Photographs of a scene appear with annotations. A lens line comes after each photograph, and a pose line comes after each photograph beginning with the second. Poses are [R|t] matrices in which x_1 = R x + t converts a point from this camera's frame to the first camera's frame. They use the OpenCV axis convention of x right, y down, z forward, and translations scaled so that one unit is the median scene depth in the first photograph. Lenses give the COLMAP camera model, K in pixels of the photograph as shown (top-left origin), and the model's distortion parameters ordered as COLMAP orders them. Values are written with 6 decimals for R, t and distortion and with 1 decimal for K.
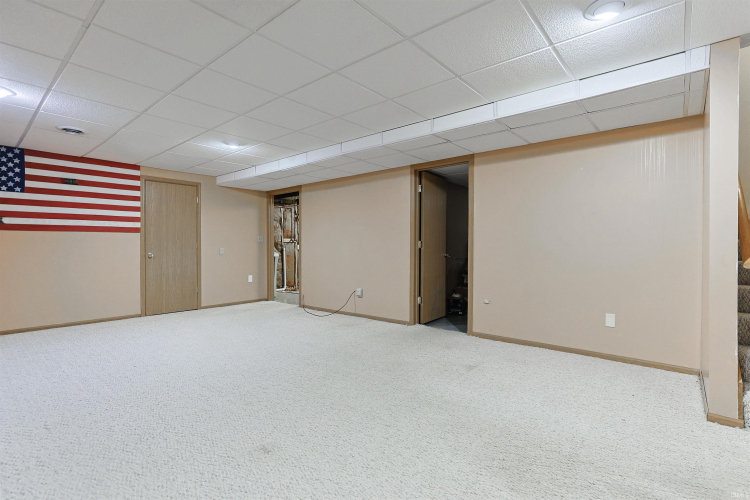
lens RADIAL K [[363.7, 0, 380.3], [0, 363.7, 244.2], [0, 0, 1]] dist [-0.025477, 0.013505]
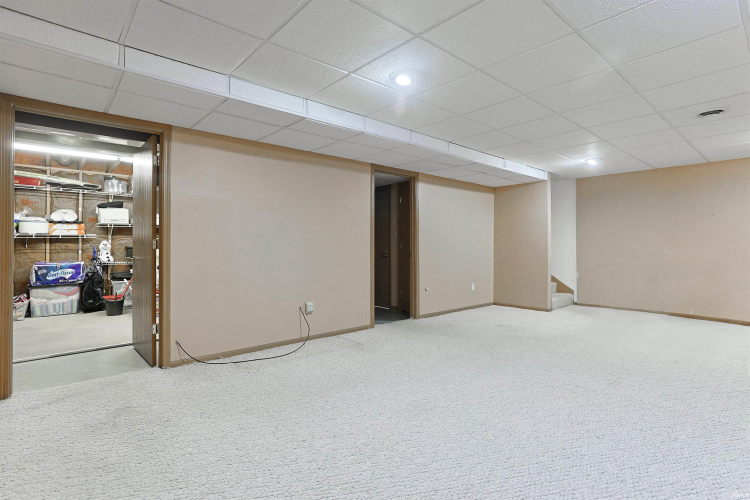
lens RADIAL K [[363.7, 0, 380.3], [0, 363.7, 244.2], [0, 0, 1]] dist [-0.025477, 0.013505]
pose [[0.141162, -0.003257, 0.989981, -0.875275], [-0.016431, 0.999849, 0.005632, -0.007355], [-0.989850, -0.017061, 0.141087, 0.837532]]
